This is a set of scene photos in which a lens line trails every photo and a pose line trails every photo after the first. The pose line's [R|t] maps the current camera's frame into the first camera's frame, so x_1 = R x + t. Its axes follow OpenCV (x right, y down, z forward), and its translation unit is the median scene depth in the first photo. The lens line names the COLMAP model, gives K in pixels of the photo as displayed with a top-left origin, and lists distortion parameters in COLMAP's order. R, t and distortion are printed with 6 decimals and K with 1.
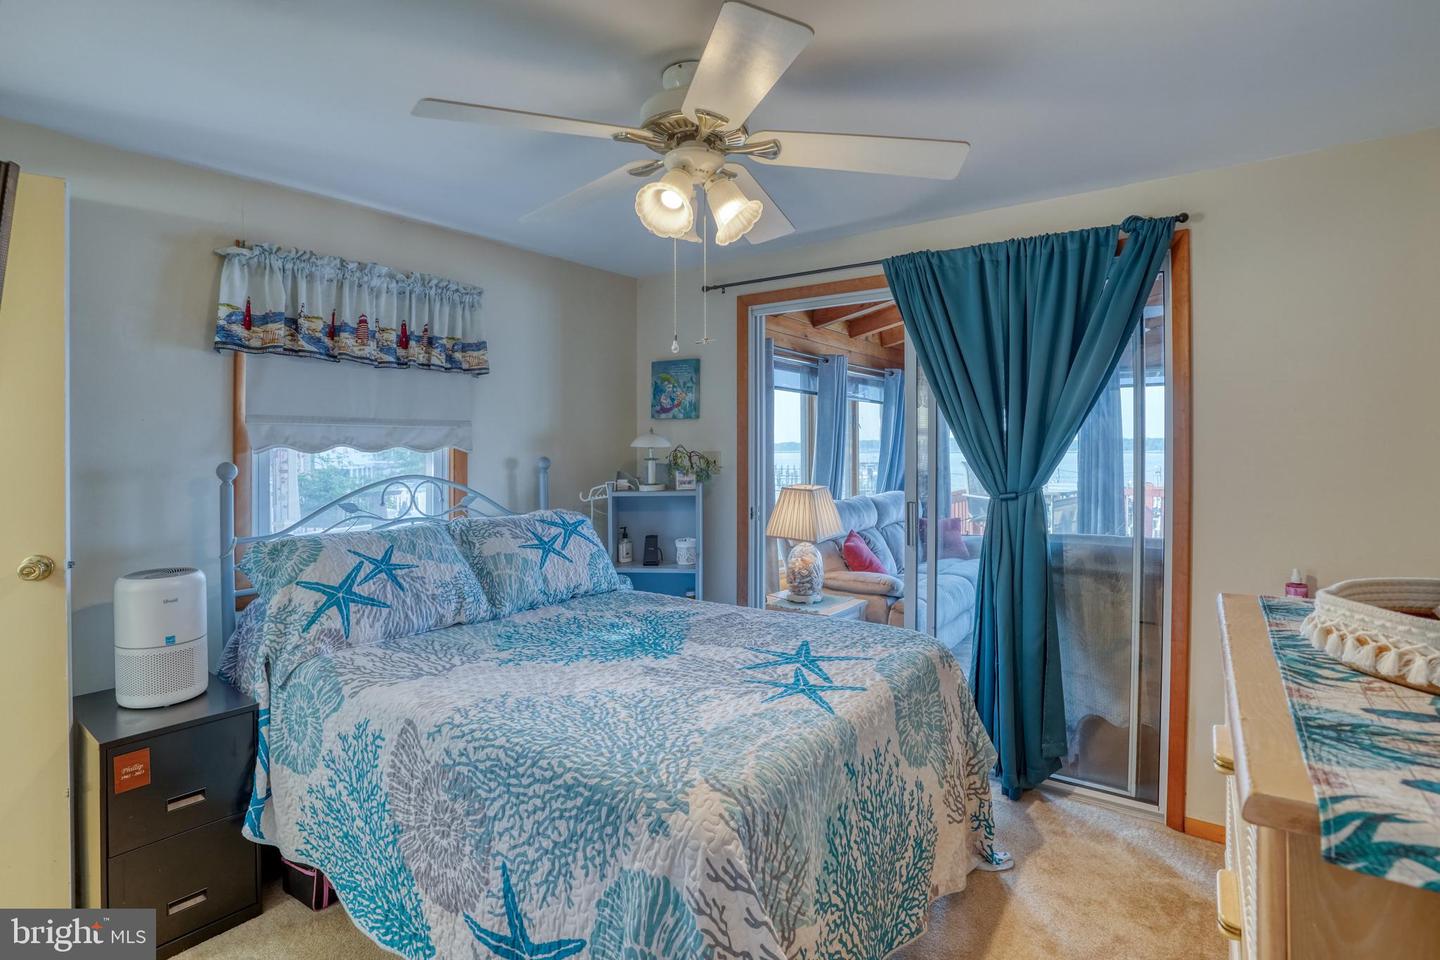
lens RADIAL K [[723.4, 0, 703.7], [0, 723.4, 454.6], [0, 0, 1]] dist [-0.072626, 0.026855]
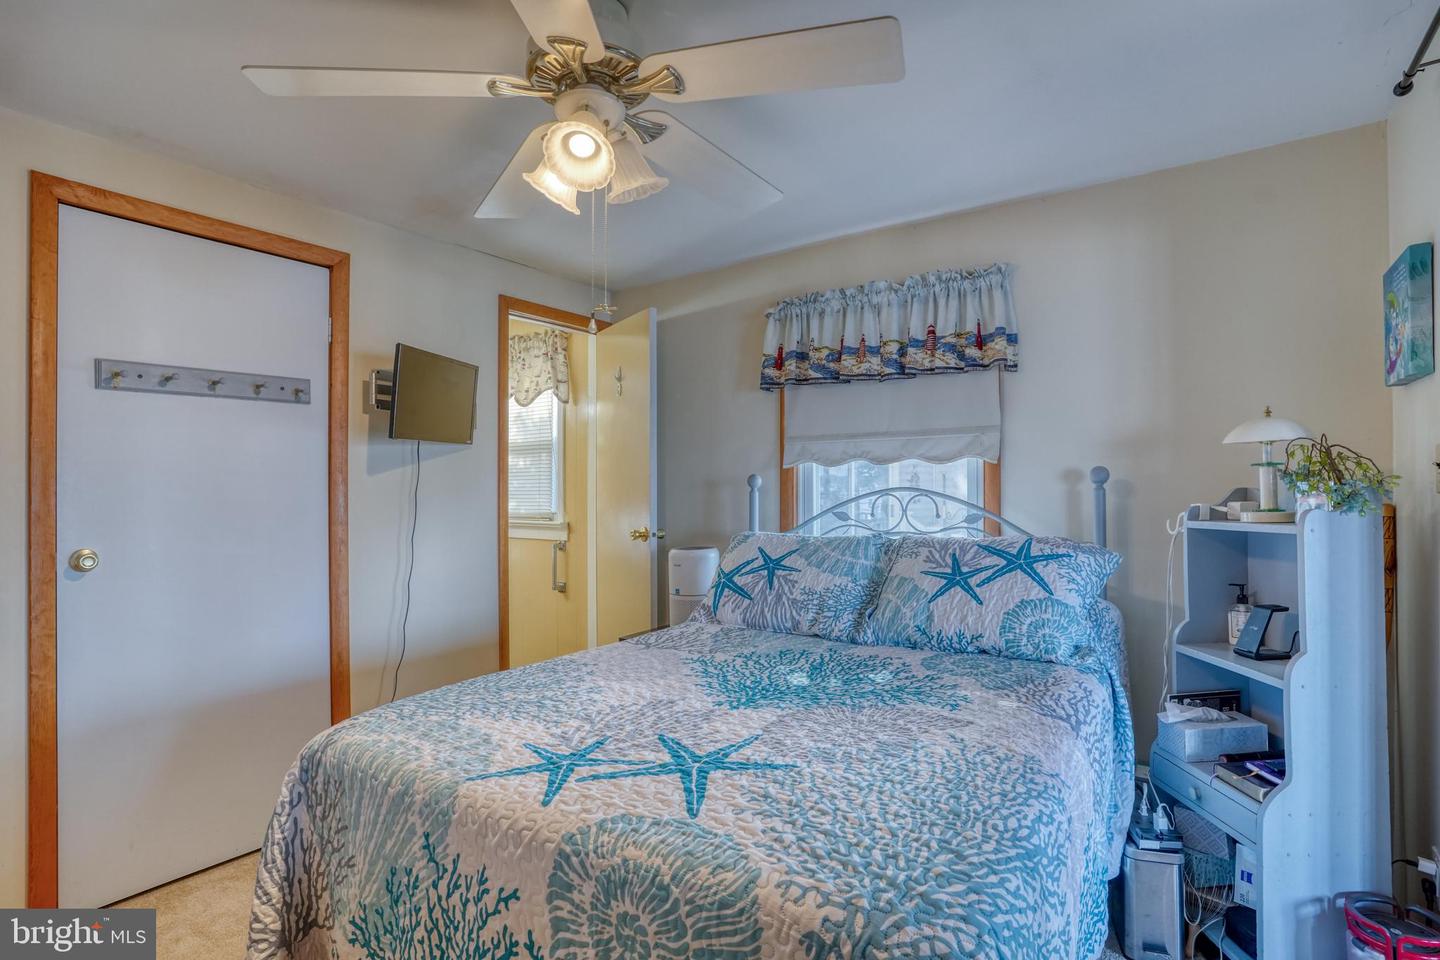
lens RADIAL K [[723.4, 0, 731.4], [0, 723.4, 481.4], [0, 0, 1]] dist [-0.072626, 0.026855]
pose [[0.047221, -0.014742, -0.998776, 0.587526], [-0.005056, 0.999875, -0.014997, 0.039201], [0.998872, 0.005758, 0.047140, 0.777907]]
